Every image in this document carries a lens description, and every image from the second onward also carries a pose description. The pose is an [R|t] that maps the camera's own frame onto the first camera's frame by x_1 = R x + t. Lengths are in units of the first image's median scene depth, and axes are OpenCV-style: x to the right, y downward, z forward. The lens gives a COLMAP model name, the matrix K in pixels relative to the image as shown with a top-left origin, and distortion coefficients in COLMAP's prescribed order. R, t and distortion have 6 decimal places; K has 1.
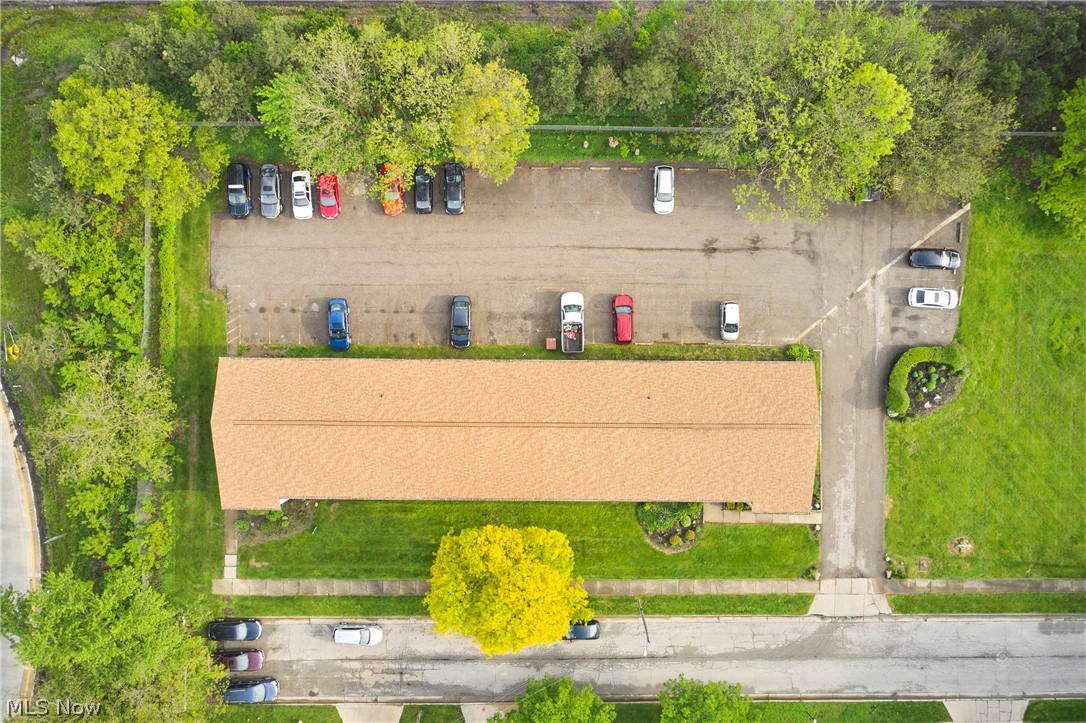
lens RADIAL K [[864.9, 0, 544.1], [0, 864.9, 355.2], [0, 0, 1]] dist [-0.007049, 0.002588]
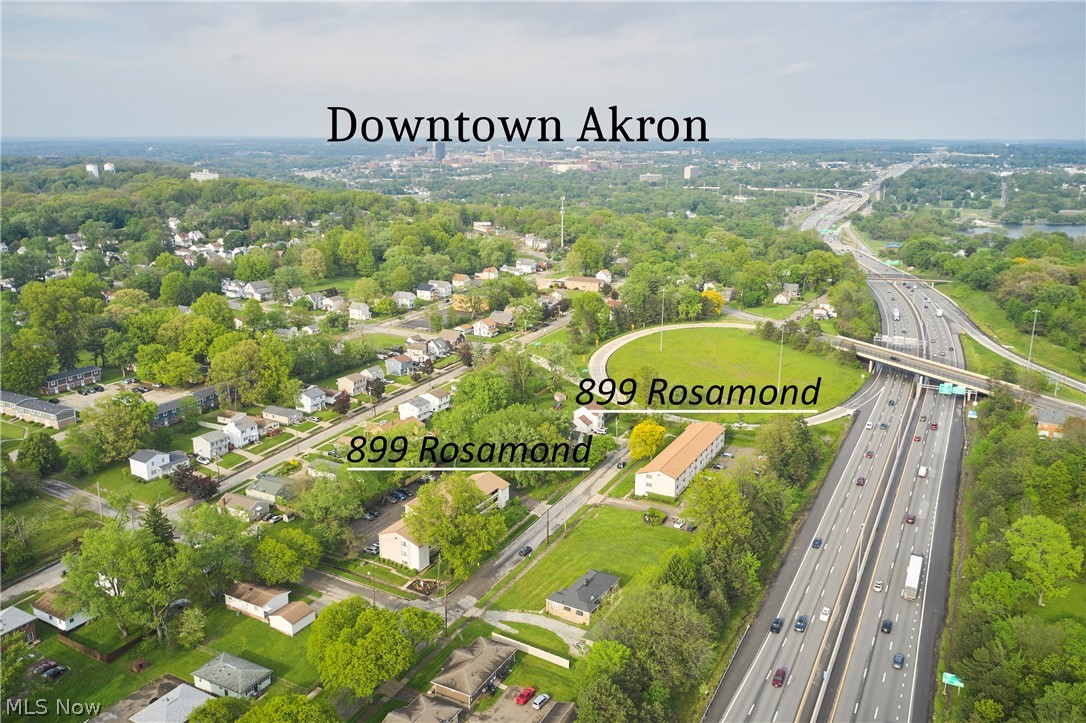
lens RADIAL K [[864.9, 0, 544.1], [0, 864.9, 355.2], [0, 0, 1]] dist [-0.007049, 0.002588]
pose [[-0.461058, 0.224570, -0.858483, 3.052033], [-0.887370, -0.116219, 0.446170, -0.900836], [0.000424, 0.967503, 0.252861, -0.302123]]
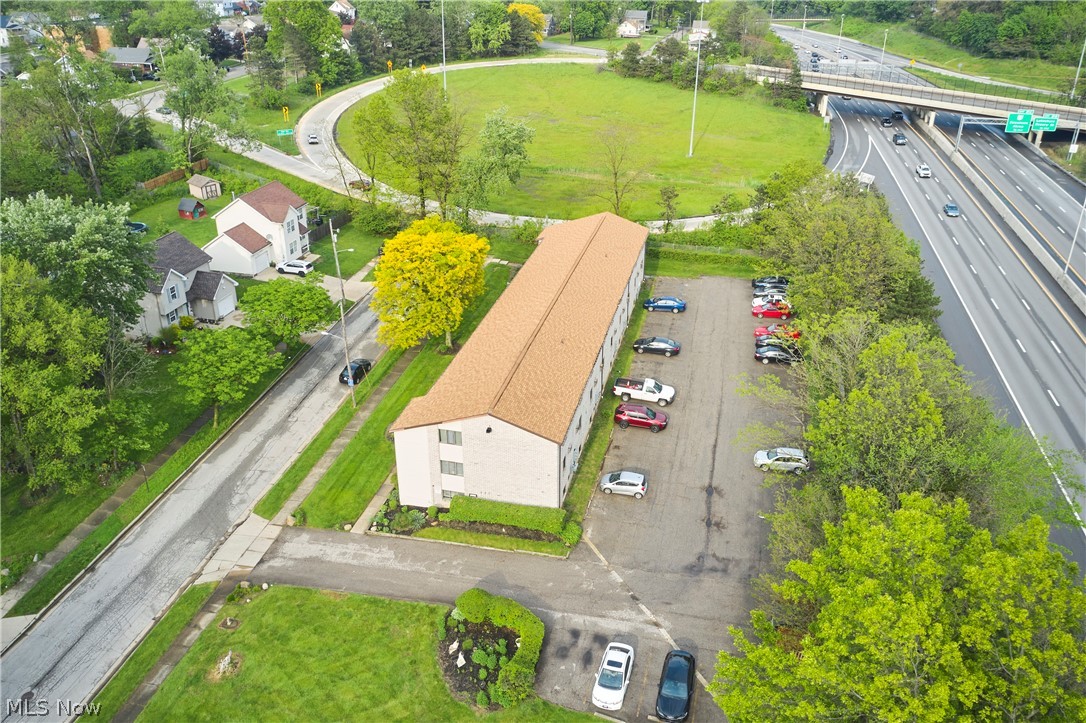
lens RADIAL K [[864.9, 0, 544.1], [0, 864.9, 355.2], [0, 0, 1]] dist [-0.007049, 0.002588]
pose [[-0.221150, 0.428591, -0.876015, 0.906437], [-0.975228, -0.101661, 0.196459, -0.115870], [-0.004856, 0.897761, 0.440456, 0.511087]]
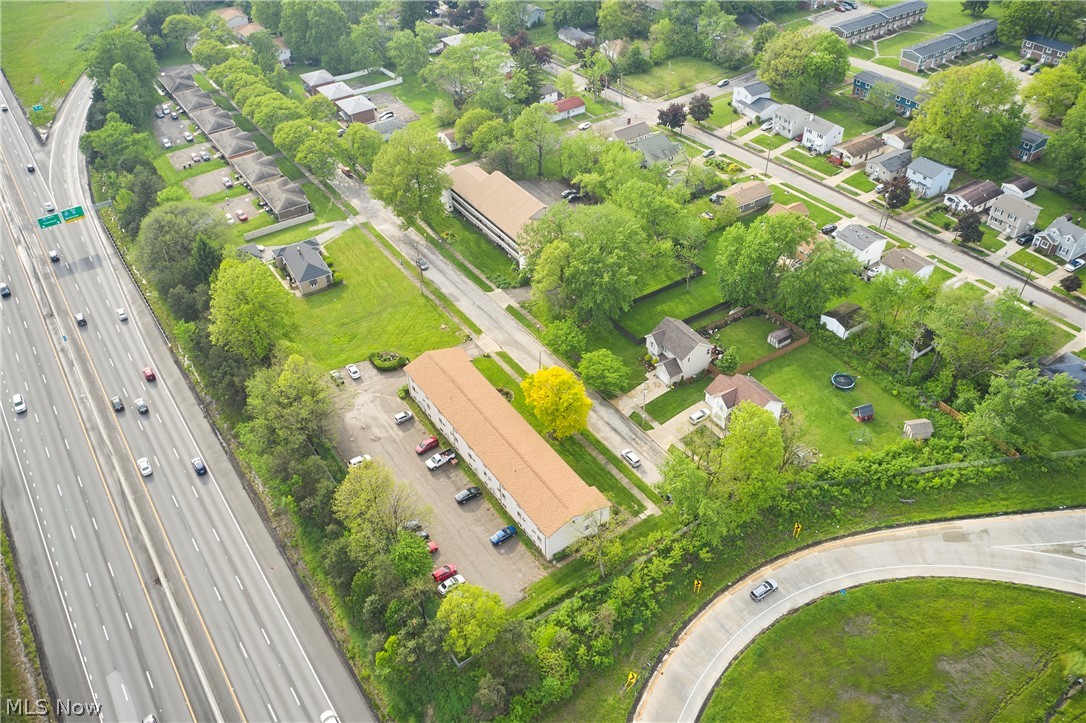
lens RADIAL K [[864.9, 0, 544.1], [0, 864.9, 355.2], [0, 0, 1]] dist [-0.007049, 0.002588]
pose [[-0.561502, -0.516626, 0.646385, -1.246803], [0.827148, -0.372390, 0.420893, -0.580516], [0.023263, 0.770989, 0.636424, -0.440928]]
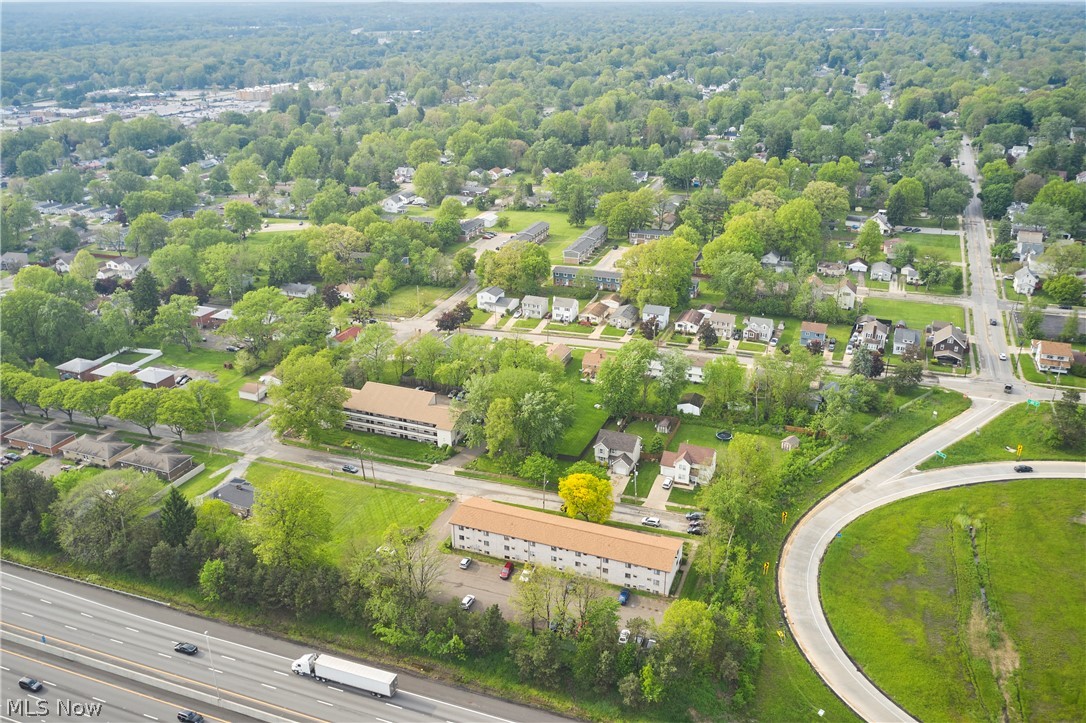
lens RADIAL K [[864.9, 0, 544.1], [0, 864.9, 355.2], [0, 0, 1]] dist [-0.007049, 0.002588]
pose [[-0.934468, -0.130278, 0.331356, -0.694596], [0.355949, -0.363628, 0.860857, -1.787461], [0.008340, 0.922389, 0.386171, -0.438655]]
